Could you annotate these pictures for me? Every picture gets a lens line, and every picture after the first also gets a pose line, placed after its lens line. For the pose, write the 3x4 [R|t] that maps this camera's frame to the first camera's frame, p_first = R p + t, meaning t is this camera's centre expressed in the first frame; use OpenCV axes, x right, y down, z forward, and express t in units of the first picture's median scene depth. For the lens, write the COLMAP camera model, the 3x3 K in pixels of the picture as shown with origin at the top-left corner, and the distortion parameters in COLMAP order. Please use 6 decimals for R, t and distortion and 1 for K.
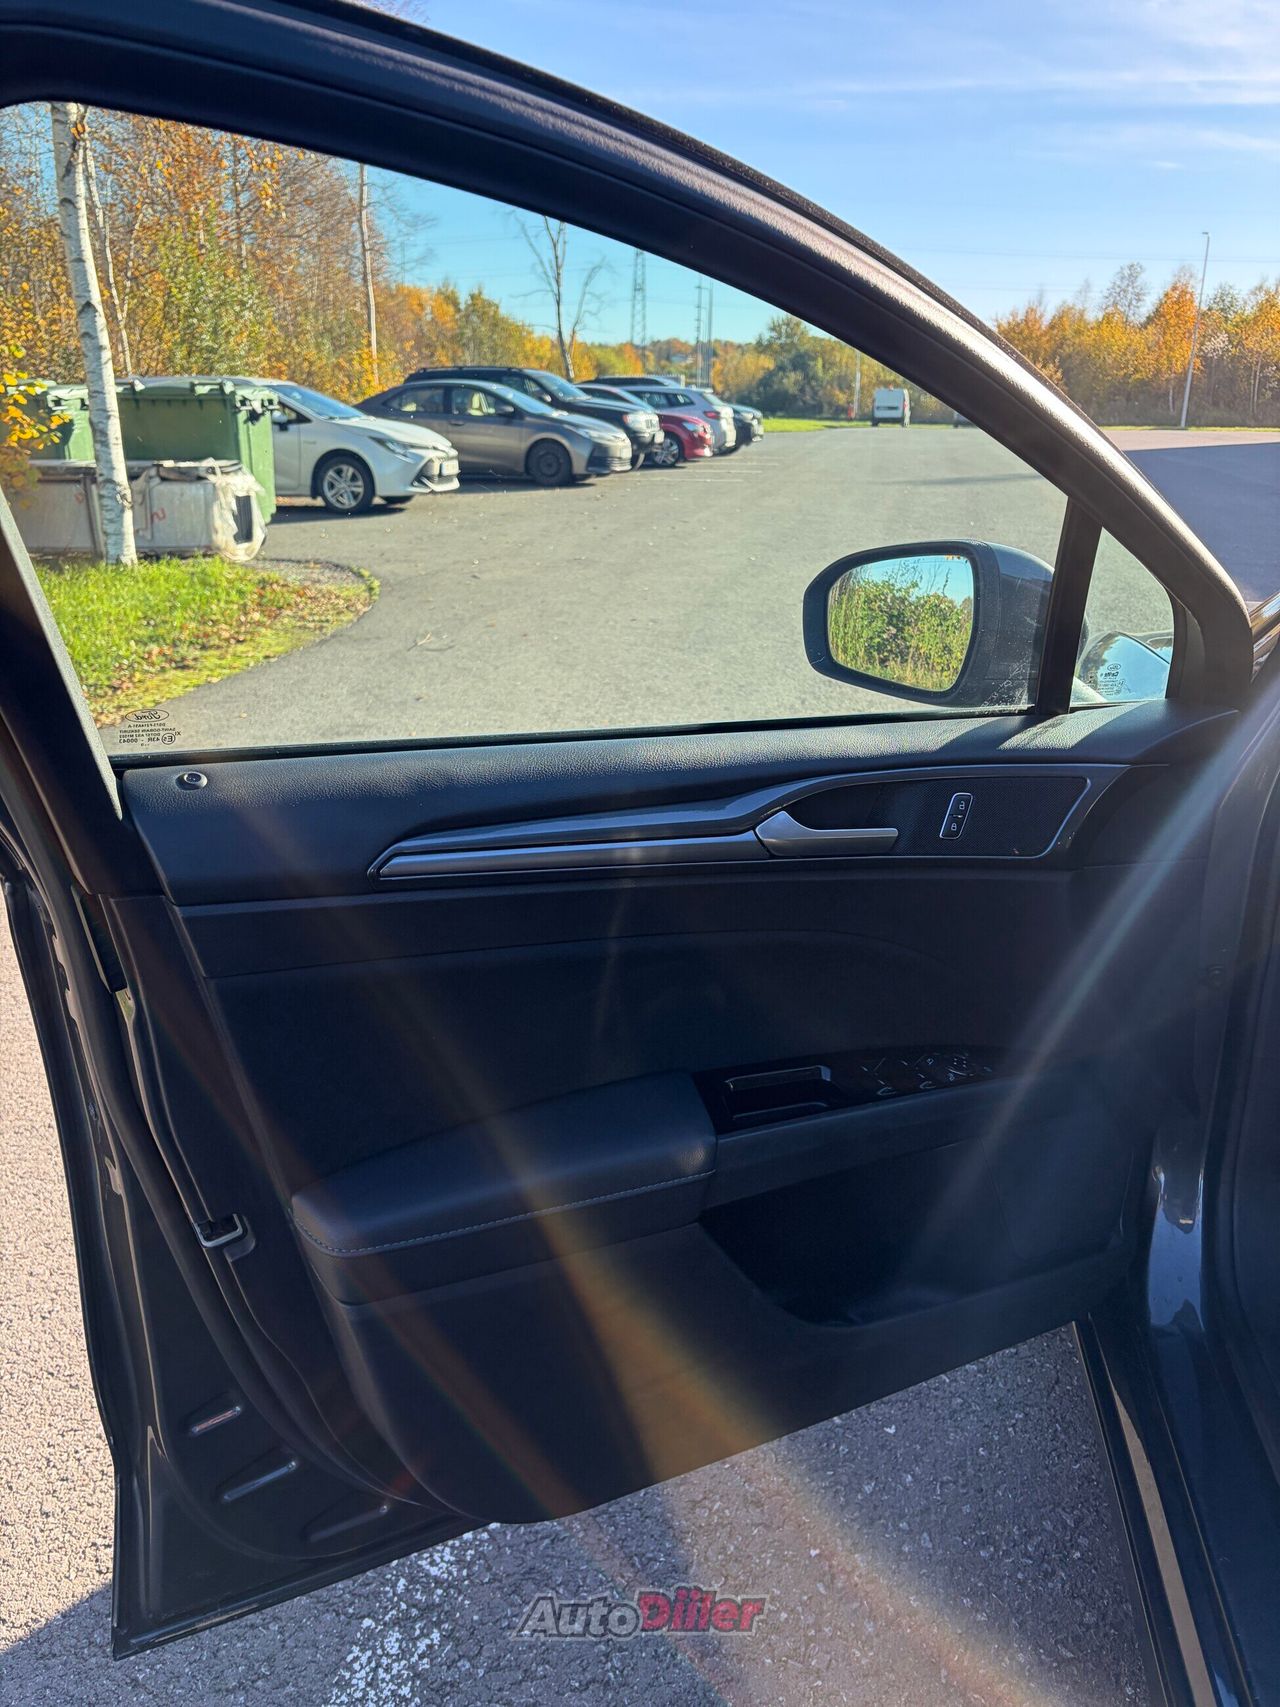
lens RADIAL K [[1290.6, 0, 609.2], [0, 1290.6, 873.2], [0, 0, 1]] dist [0.033728, -0.050580]
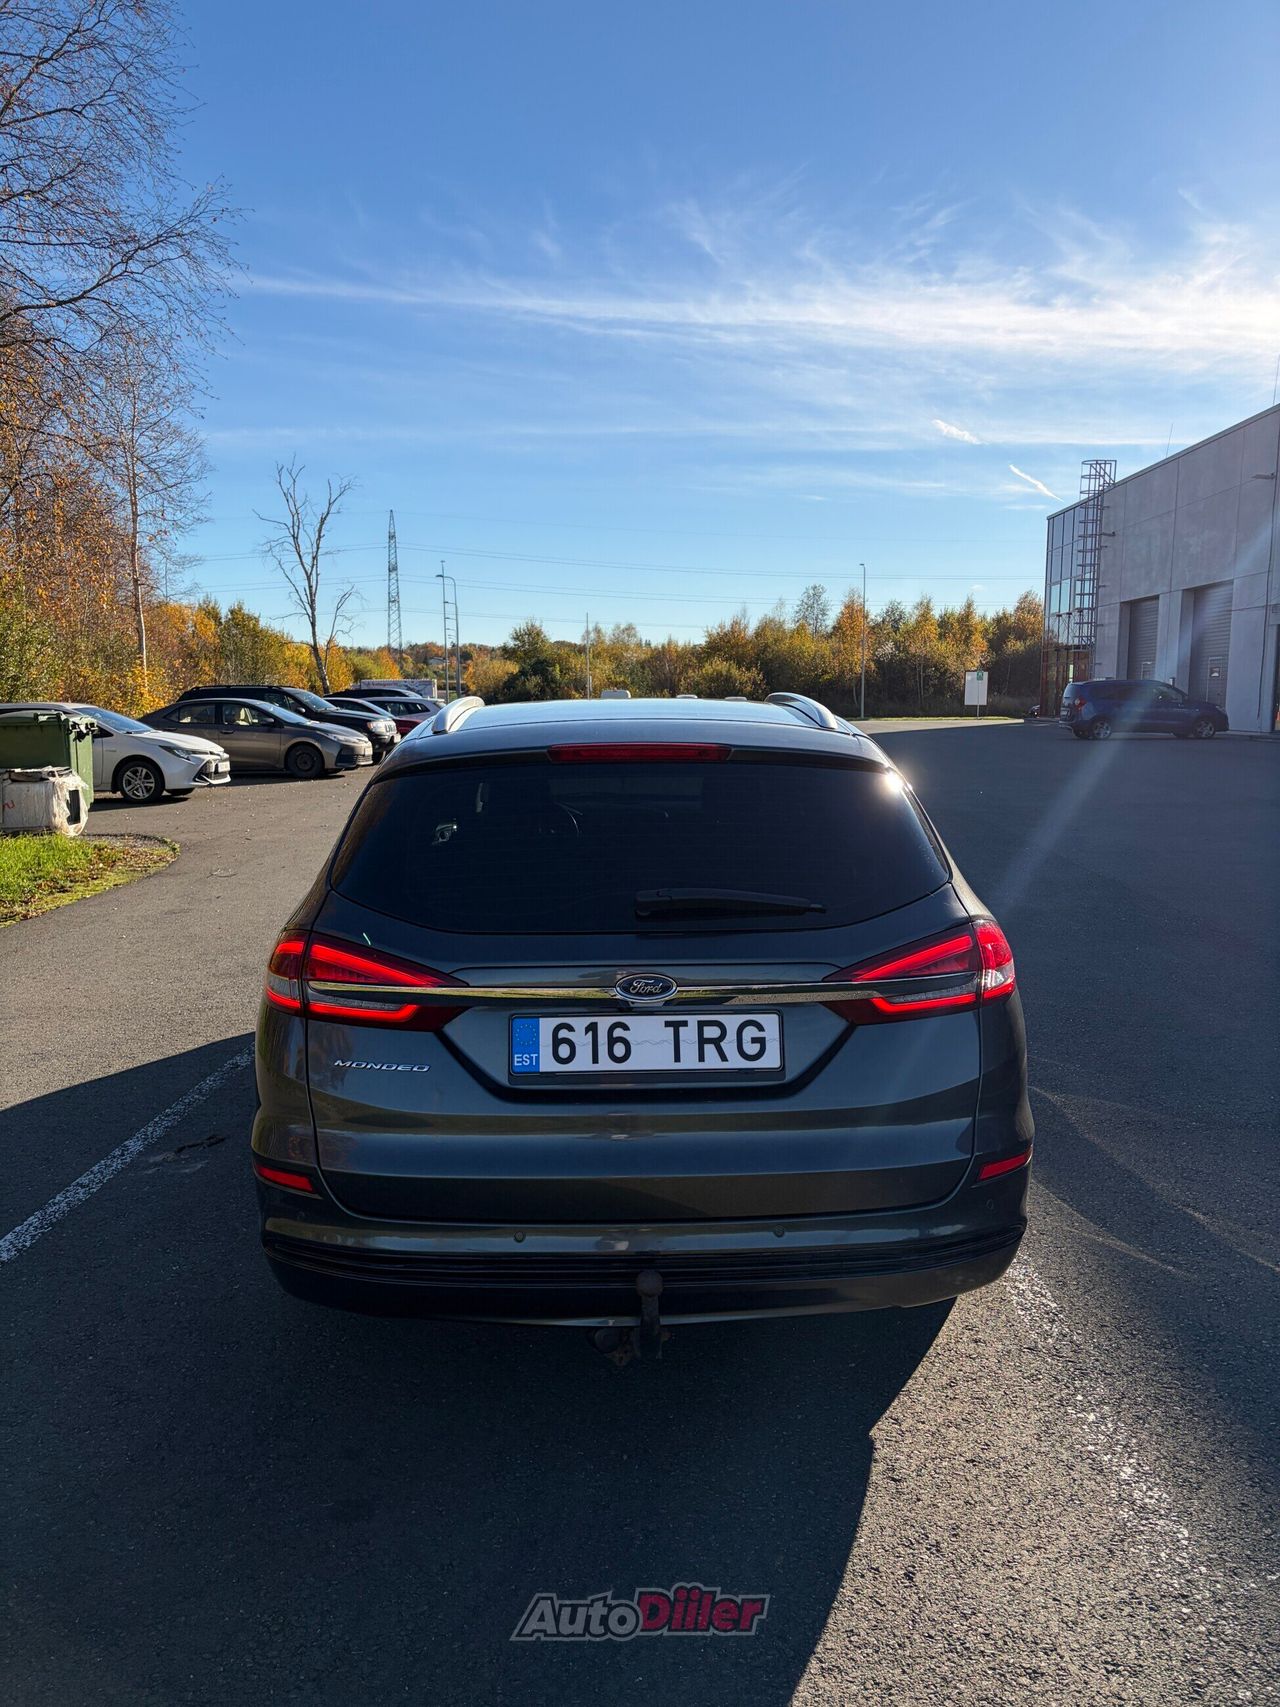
lens RADIAL K [[1290.6, 0, 609.2], [0, 1290.6, 873.2], [0, 0, 1]] dist [0.033728, -0.050580]
pose [[0.983494, -0.039072, 0.176670, 0.016854], [0.075873, 0.975470, -0.206642, 0.064146], [-0.164263, 0.216636, 0.962334, -0.210034]]
